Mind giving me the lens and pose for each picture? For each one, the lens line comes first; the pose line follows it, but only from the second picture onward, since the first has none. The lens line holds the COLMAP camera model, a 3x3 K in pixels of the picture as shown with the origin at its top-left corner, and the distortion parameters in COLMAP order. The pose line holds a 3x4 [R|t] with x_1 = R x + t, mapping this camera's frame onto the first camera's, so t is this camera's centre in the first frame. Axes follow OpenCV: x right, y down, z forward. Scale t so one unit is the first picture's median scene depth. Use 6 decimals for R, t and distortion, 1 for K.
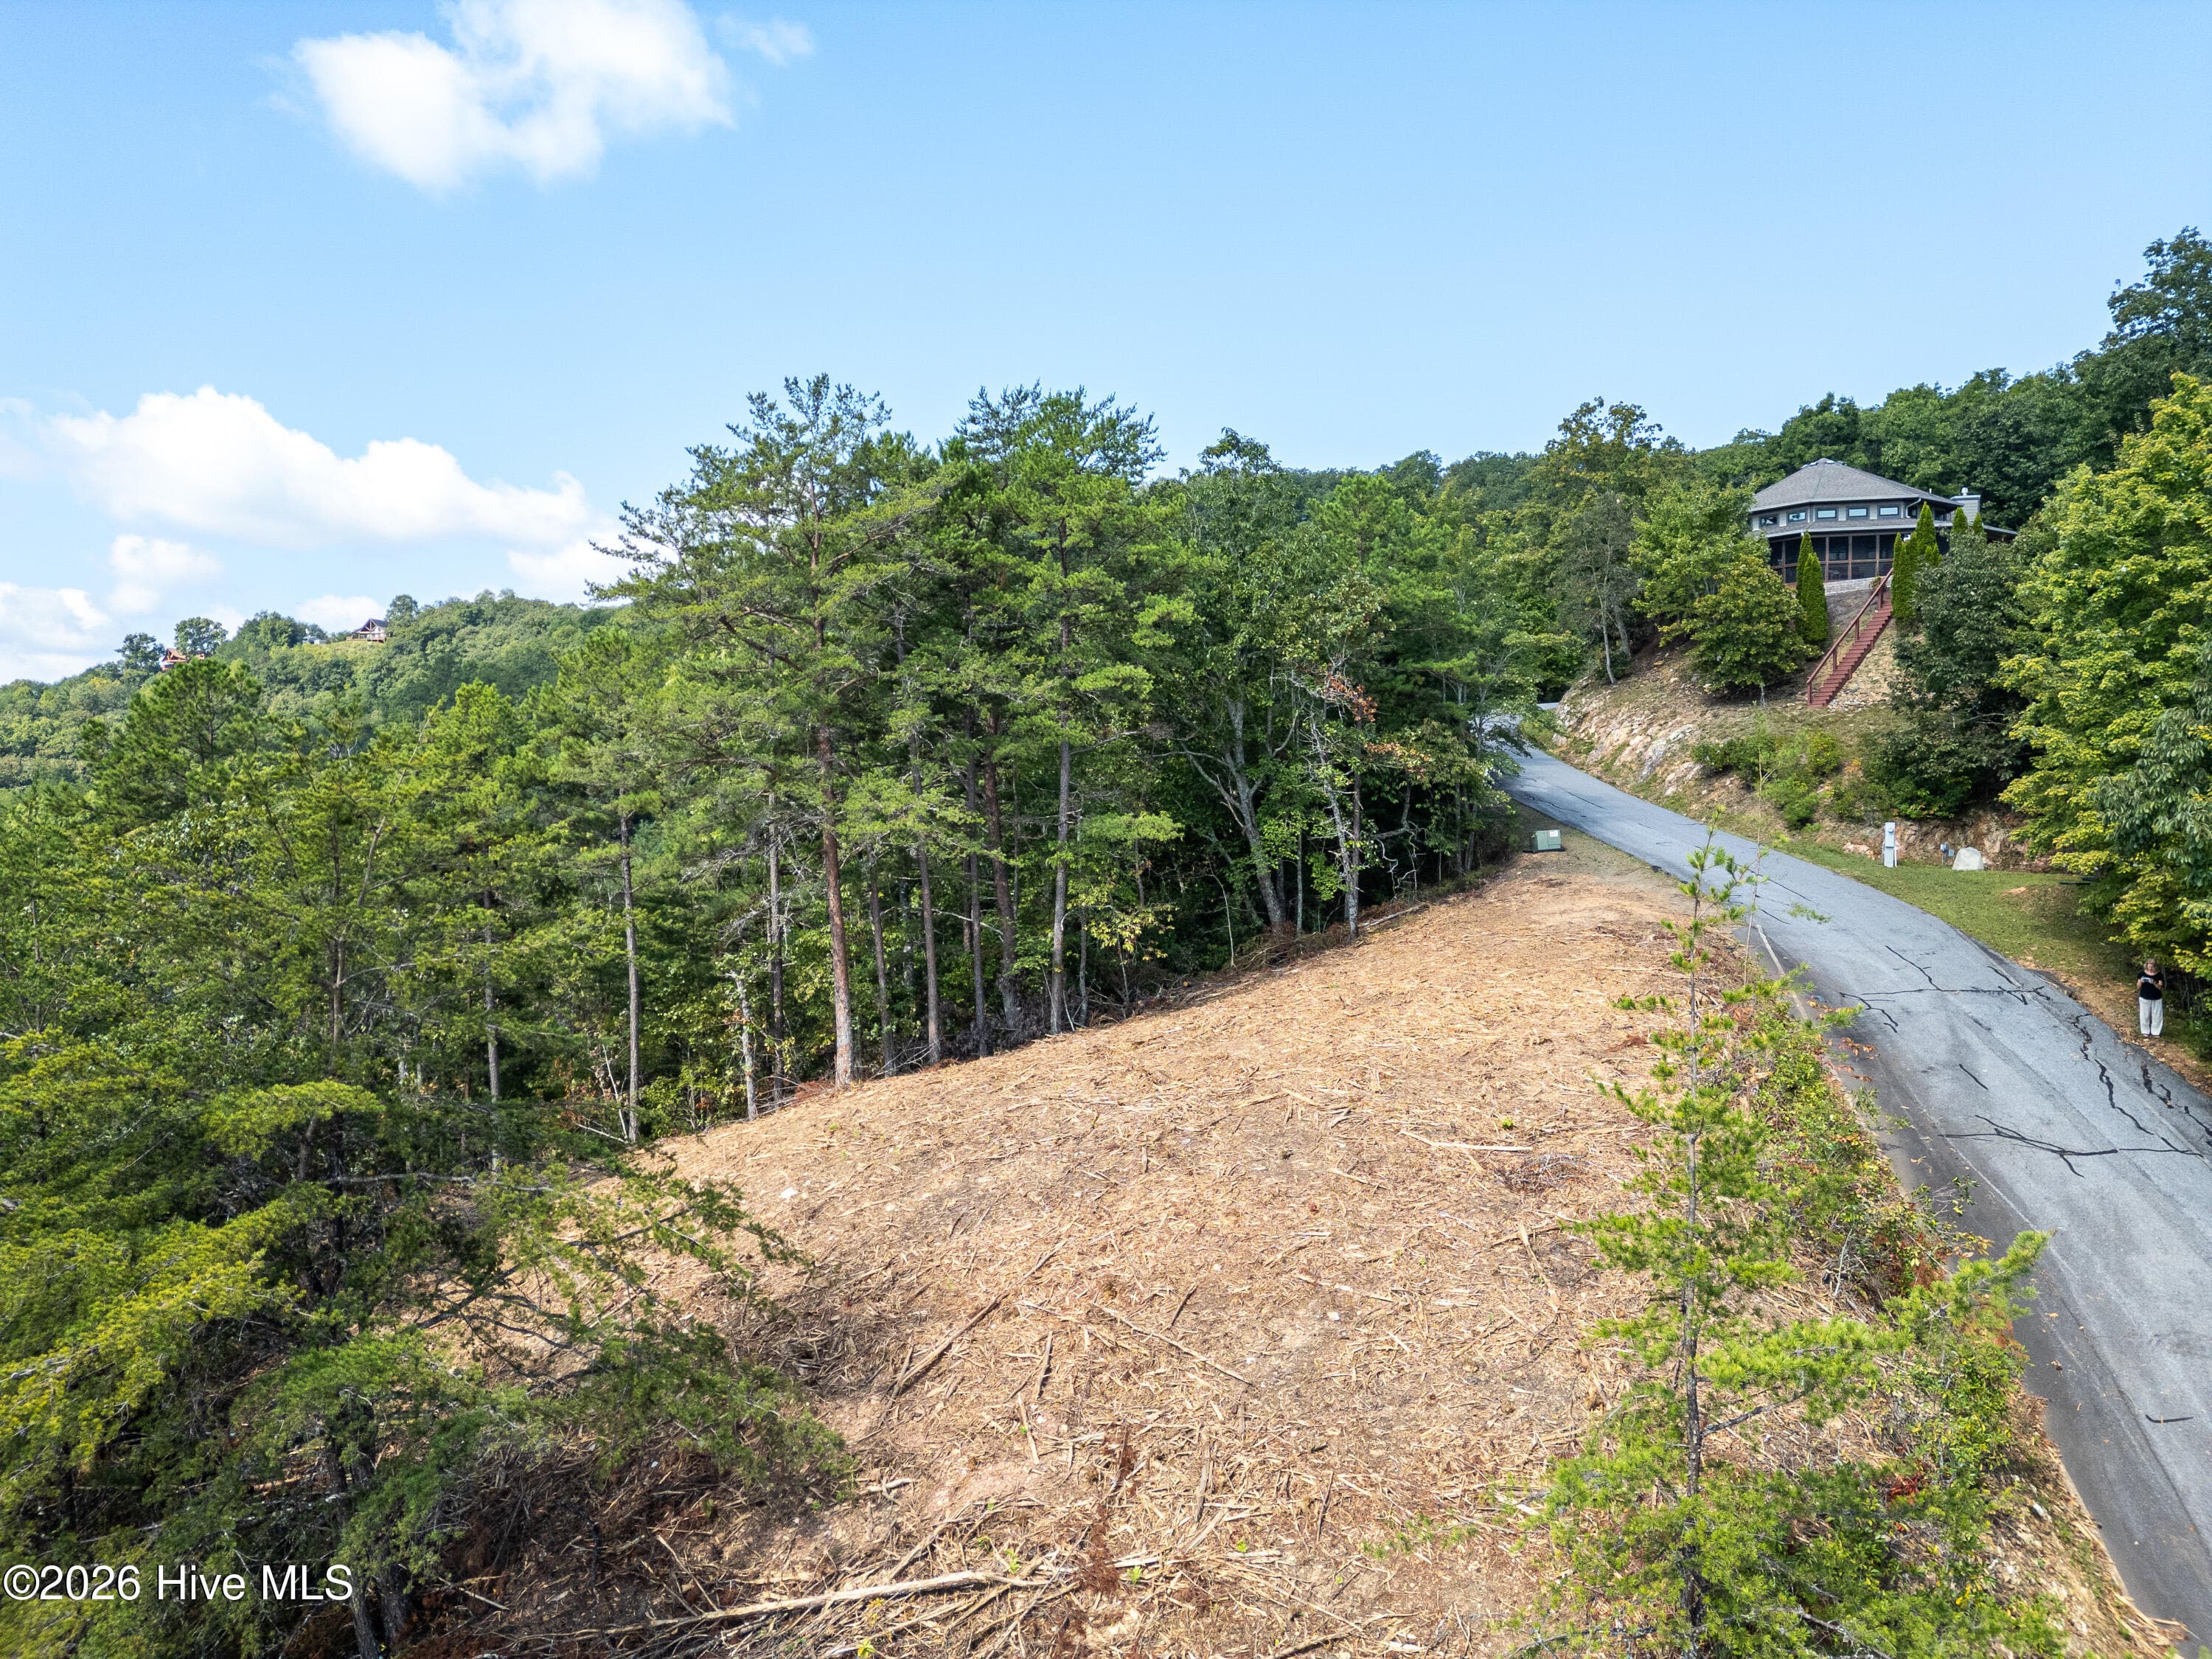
lens RADIAL K [[1541.5, 0, 1095.8], [0, 1541.5, 827.1], [0, 0, 1]] dist [0.077654, -0.077903]
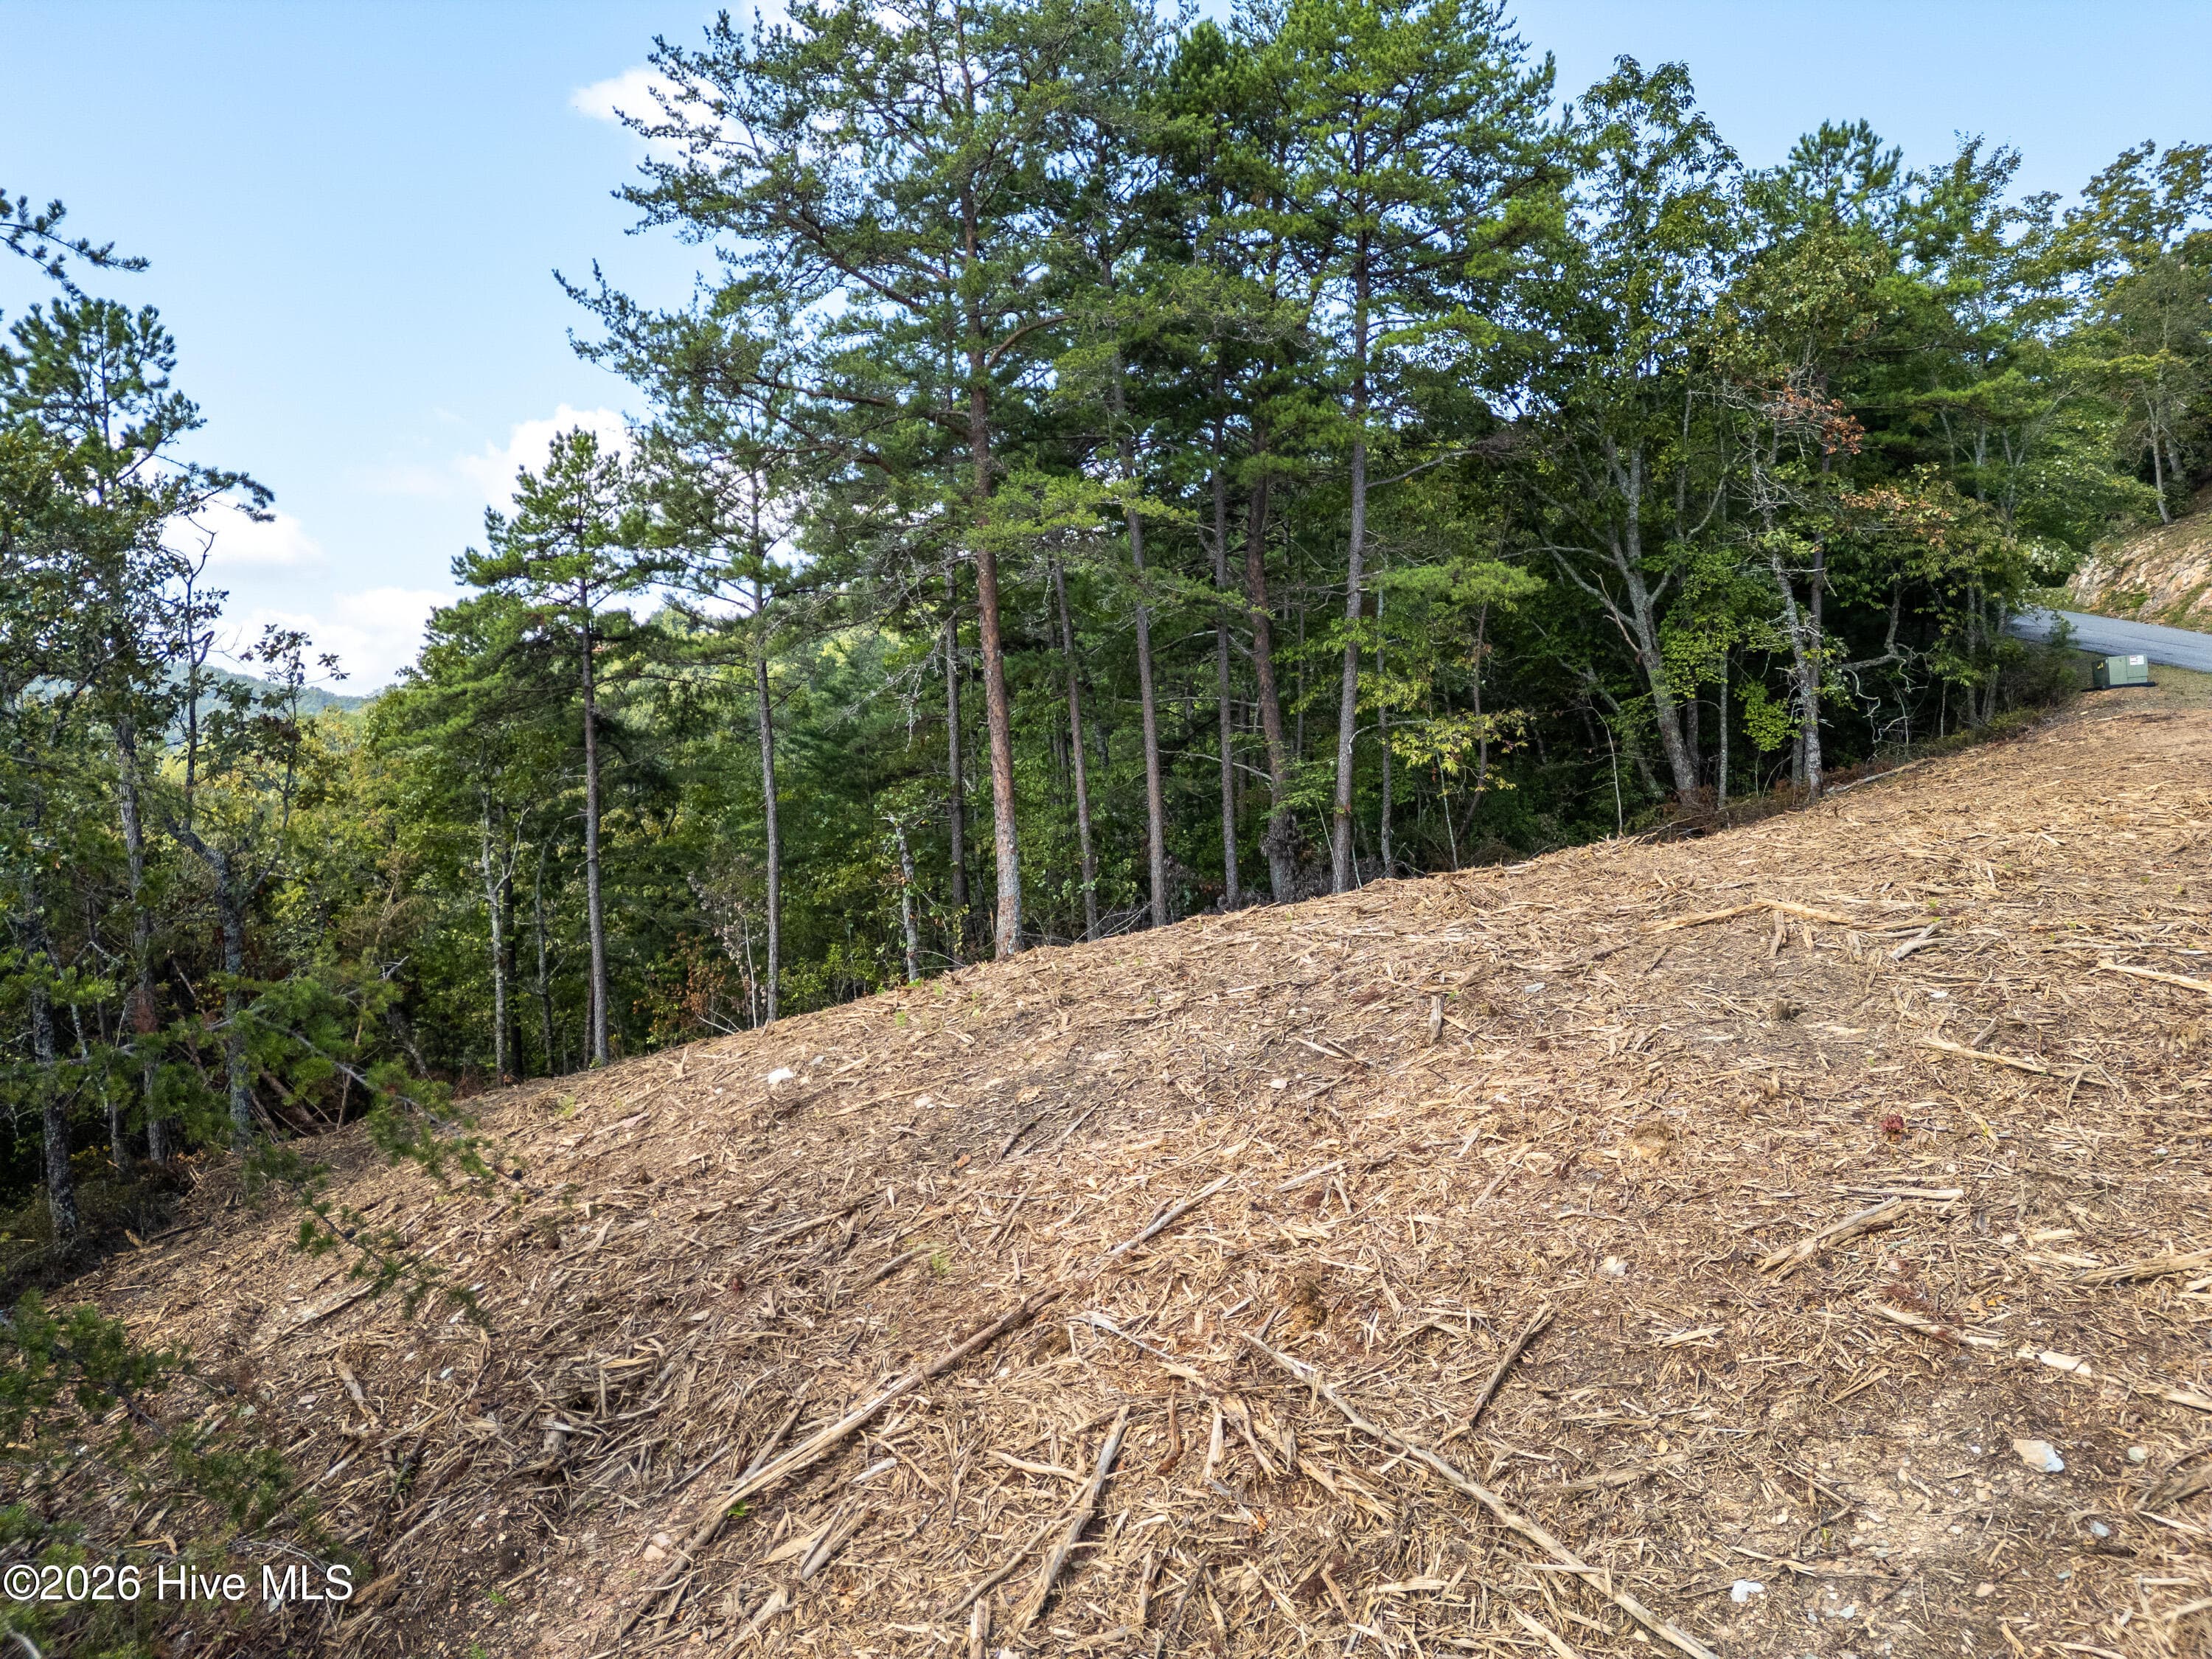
lens RADIAL K [[1541.5, 0, 1095.8], [0, 1541.5, 827.1], [0, 0, 1]] dist [0.077654, -0.077903]
pose [[0.973818, 0.008377, -0.227175, 0.022371], [-0.006860, 0.999949, 0.007469, 0.094813], [0.227225, -0.005715, 0.973825, 0.326743]]
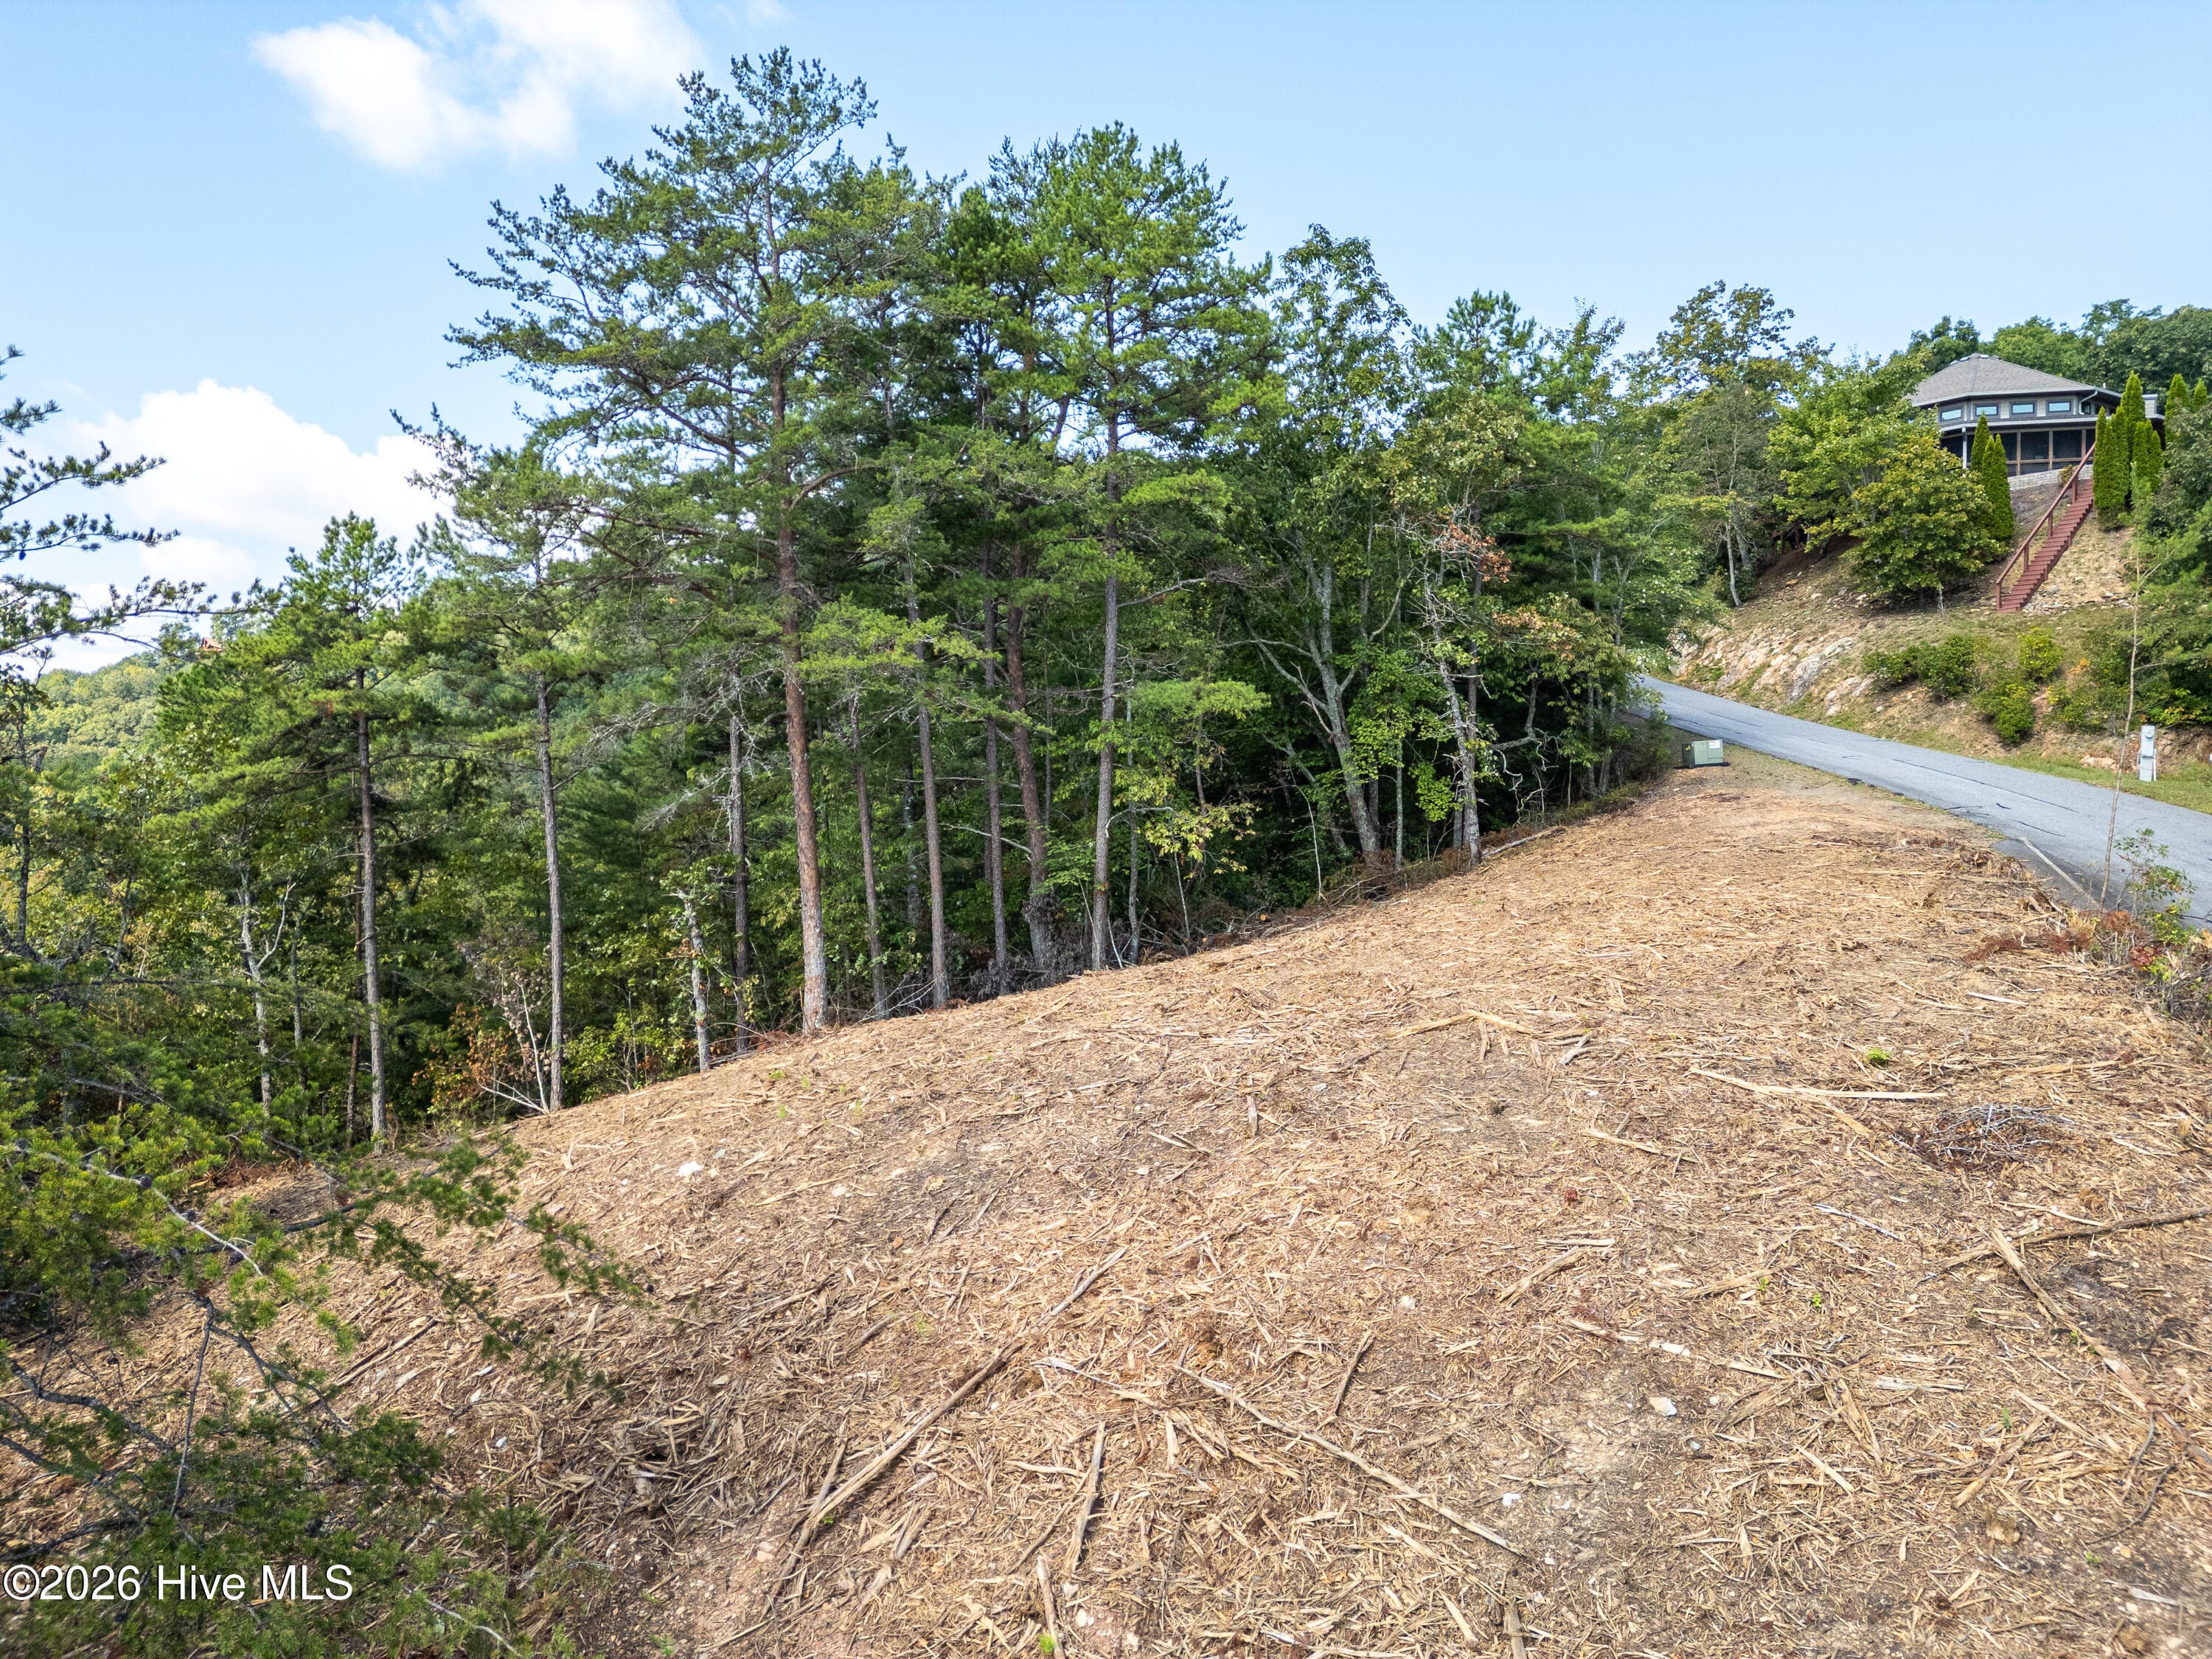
lens RADIAL K [[1541.5, 0, 1095.8], [0, 1541.5, 827.1], [0, 0, 1]] dist [0.077654, -0.077903]
pose [[0.999715, 0.002504, -0.023739, -0.009534], [-0.002487, 0.999997, 0.000737, 0.061633], [0.023740, -0.000678, 0.999718, 0.237582]]
